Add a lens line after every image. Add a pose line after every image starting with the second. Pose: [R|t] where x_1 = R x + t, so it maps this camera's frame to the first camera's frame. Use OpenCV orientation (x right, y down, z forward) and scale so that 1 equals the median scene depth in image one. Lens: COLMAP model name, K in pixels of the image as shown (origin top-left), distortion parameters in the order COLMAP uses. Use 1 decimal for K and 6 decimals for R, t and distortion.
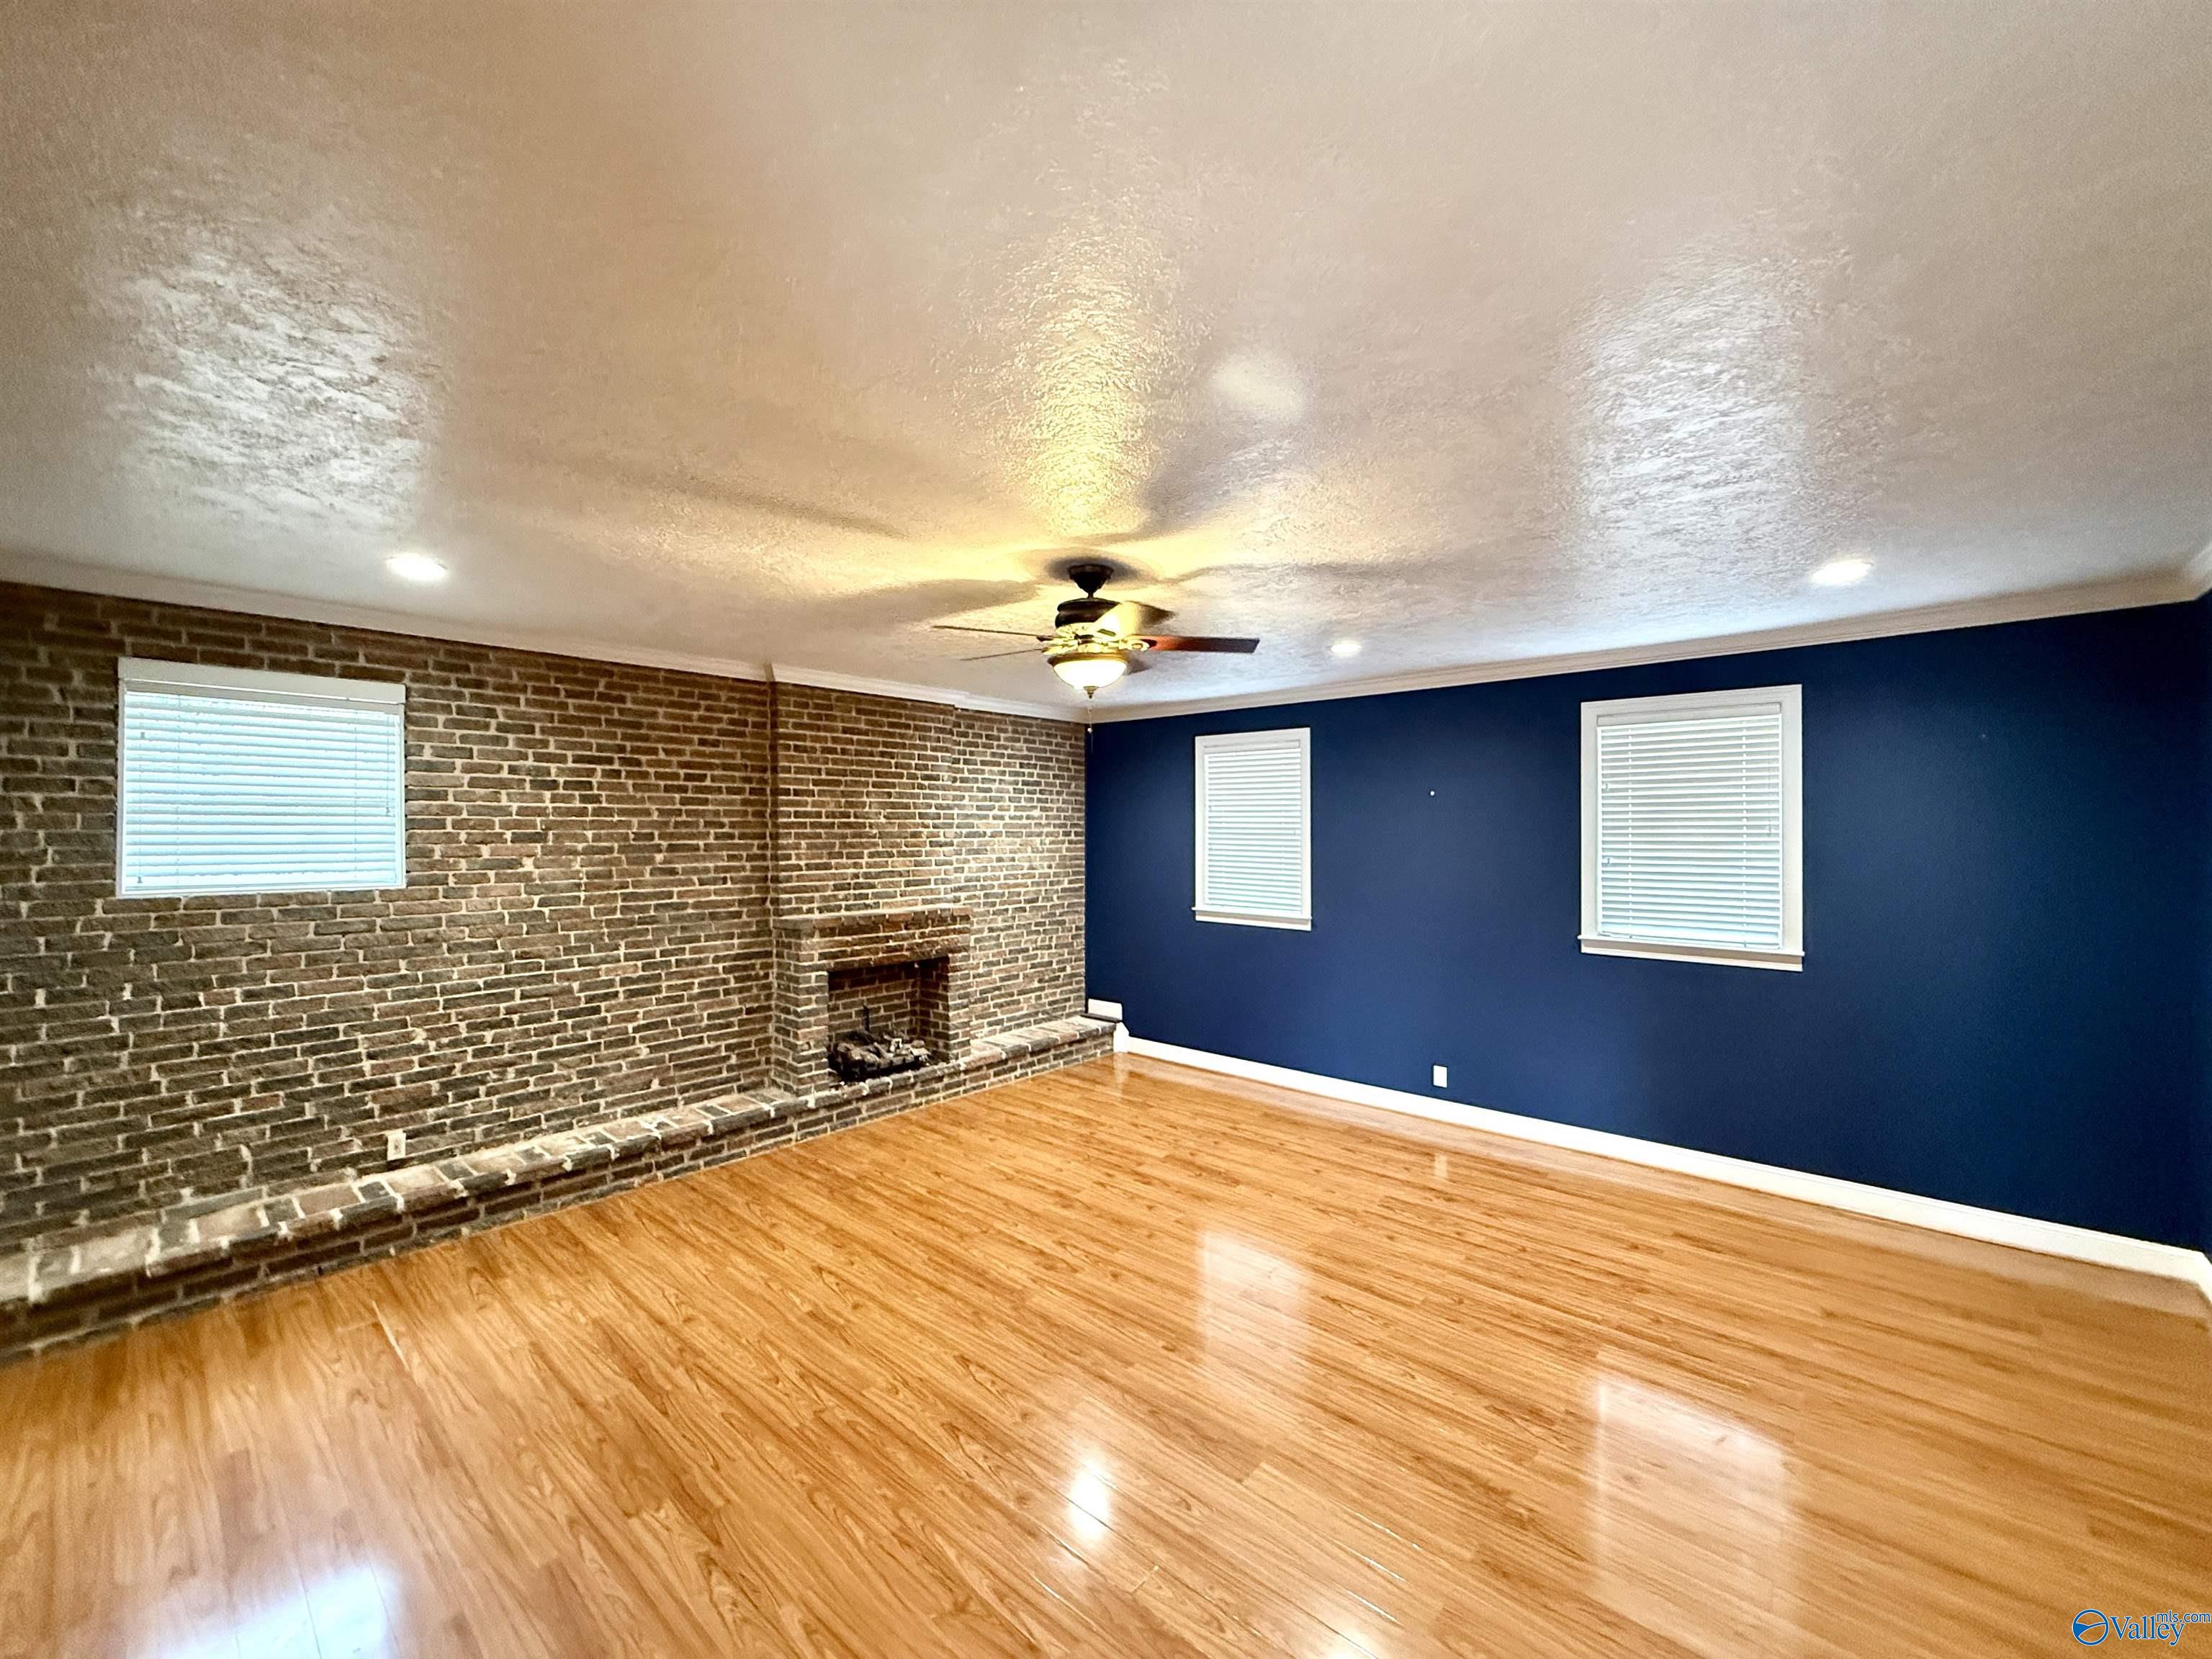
lens RADIAL K [[883.0, 0, 1103.8], [0, 883.0, 829.2], [0, 0, 1]] dist [-0.001624, 0.000000]
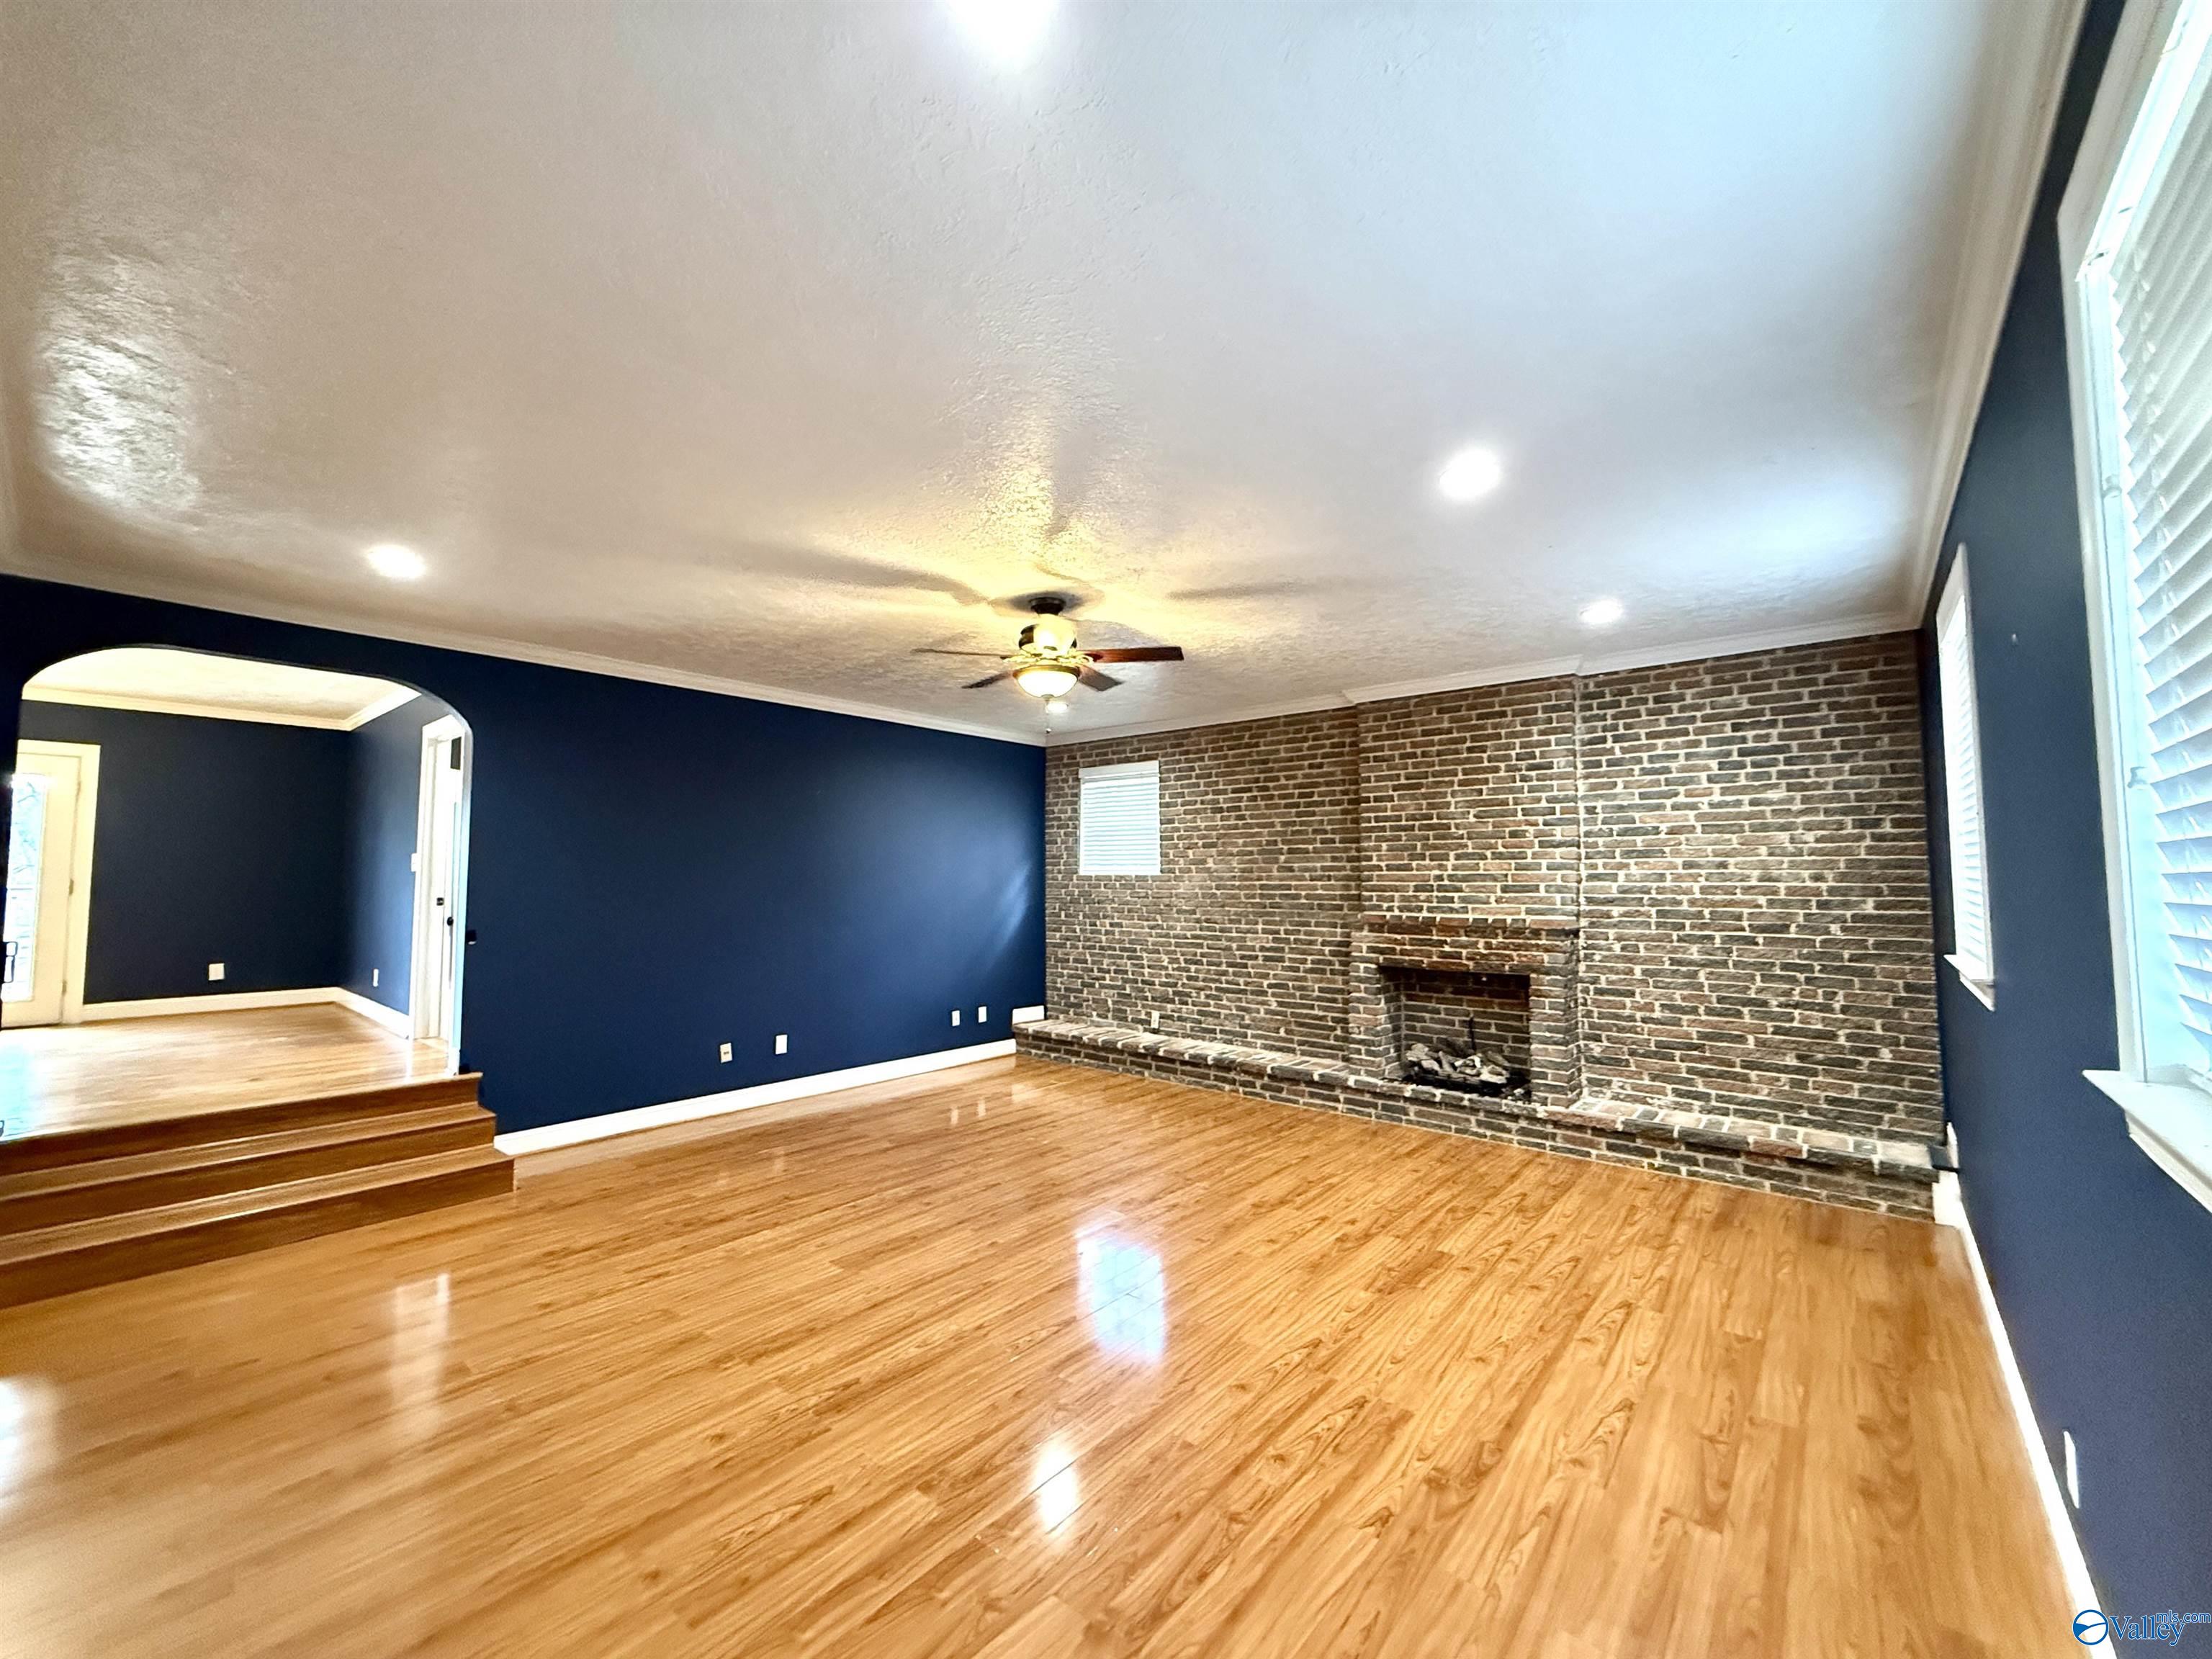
lens RADIAL K [[883.0, 0, 1101.8], [0, 883.0, 826.6], [0, 0, 1]] dist [-0.001624, 0.000000]
pose [[0.022919, -0.059338, -0.997975, 0.789740], [0.000744, 0.998238, -0.059336, 0.061208], [0.999737, 0.000617, 0.022923, 0.683910]]
